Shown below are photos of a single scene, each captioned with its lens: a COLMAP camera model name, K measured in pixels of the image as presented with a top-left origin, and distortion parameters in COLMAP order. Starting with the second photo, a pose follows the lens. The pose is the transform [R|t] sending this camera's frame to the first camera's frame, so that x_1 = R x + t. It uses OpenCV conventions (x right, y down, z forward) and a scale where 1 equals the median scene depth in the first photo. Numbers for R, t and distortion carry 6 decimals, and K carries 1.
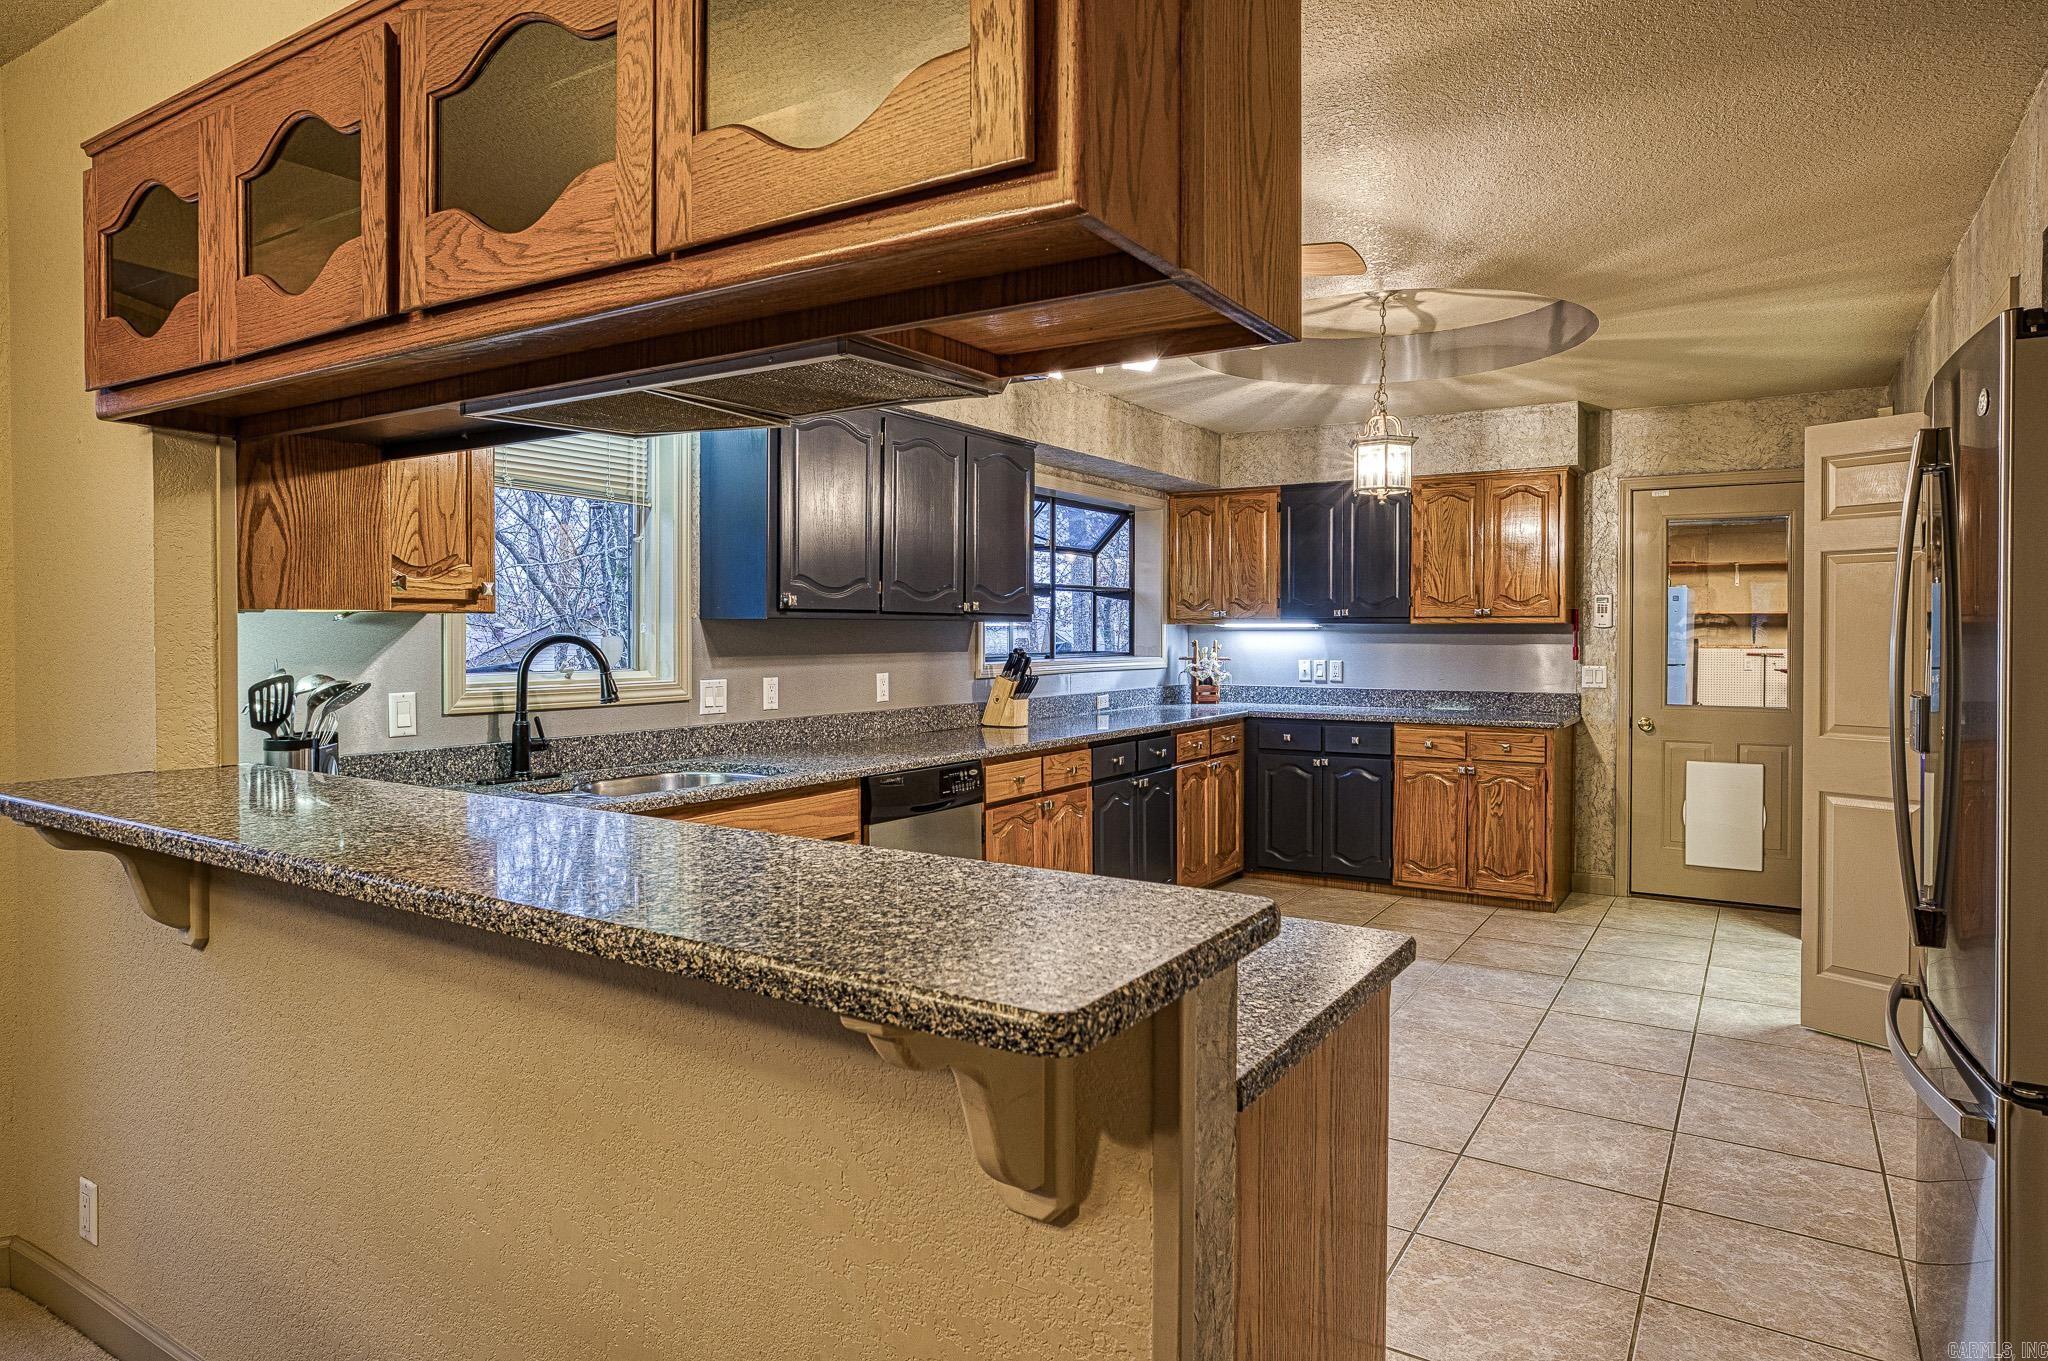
lens RADIAL K [[1189.9, 0, 998.0], [0, 1189.9, 658.5], [0, 0, 1]] dist [-0.030858, 0.022287]
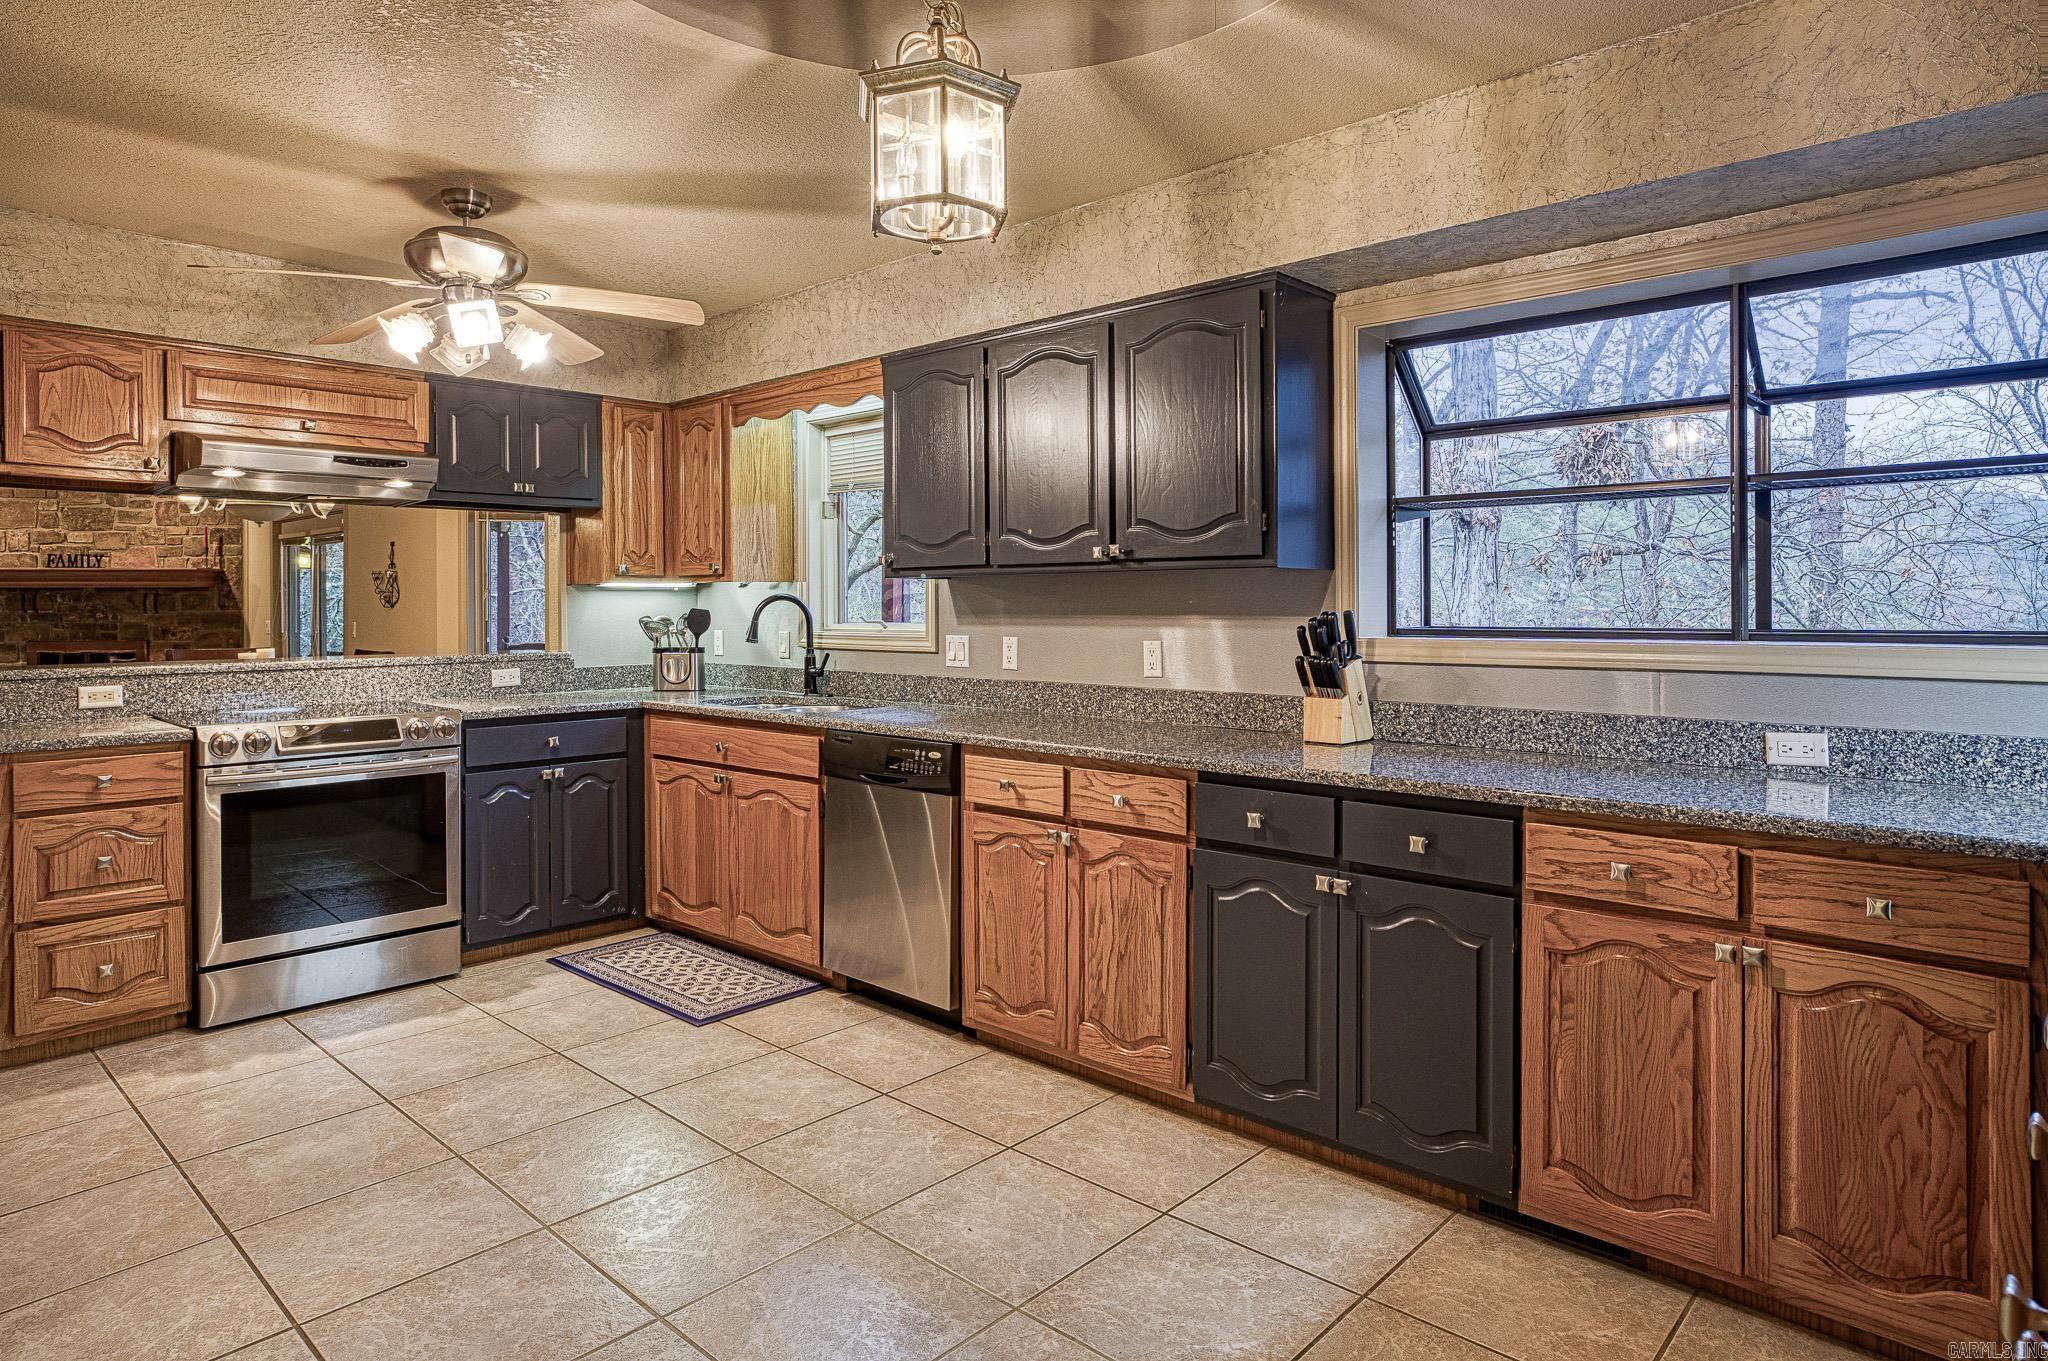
lens RADIAL K [[1189.9, 0, 1042.8], [0, 1189.9, 614.8], [0, 0, 1]] dist [-0.030858, 0.022287]
pose [[-0.157578, 0.006137, -0.987487, 0.629516], [-0.020575, 0.999743, 0.009496, -0.009874], [0.987292, 0.021813, -0.157411, 0.959696]]
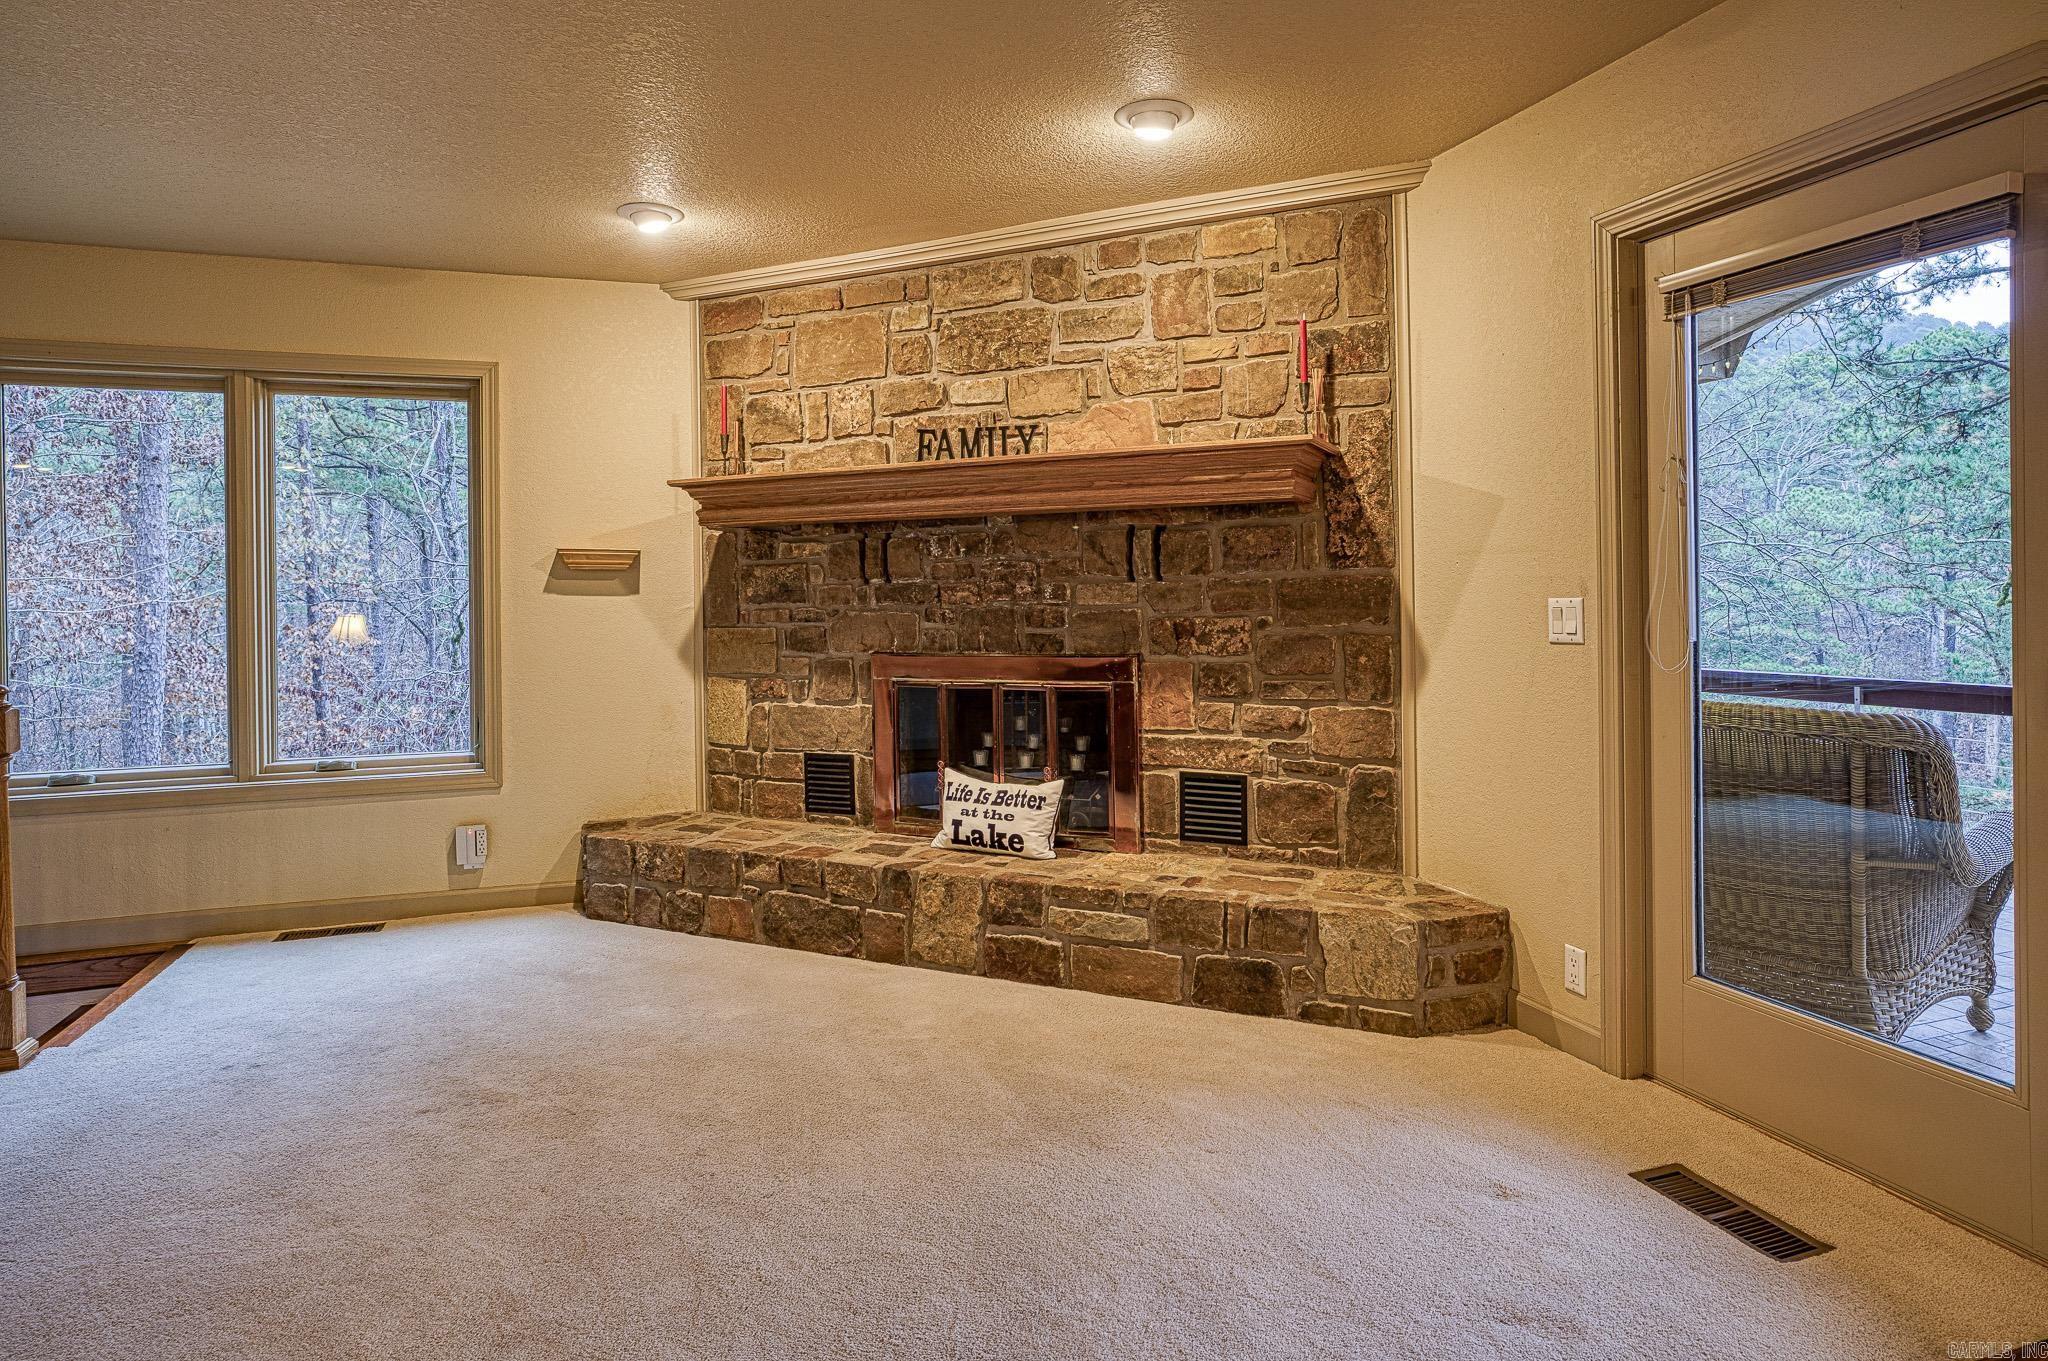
lens RADIAL K [[1189.9, 0, 1037.8], [0, 1189.9, 574.1], [0, 0, 1]] dist [-0.030858, 0.022287]
pose [[-0.605233, 0.006087, -0.796025, -0.483626], [-0.000913, 0.999965, 0.008341, 0.027566], [0.796048, 0.005775, -0.605206, -0.464035]]
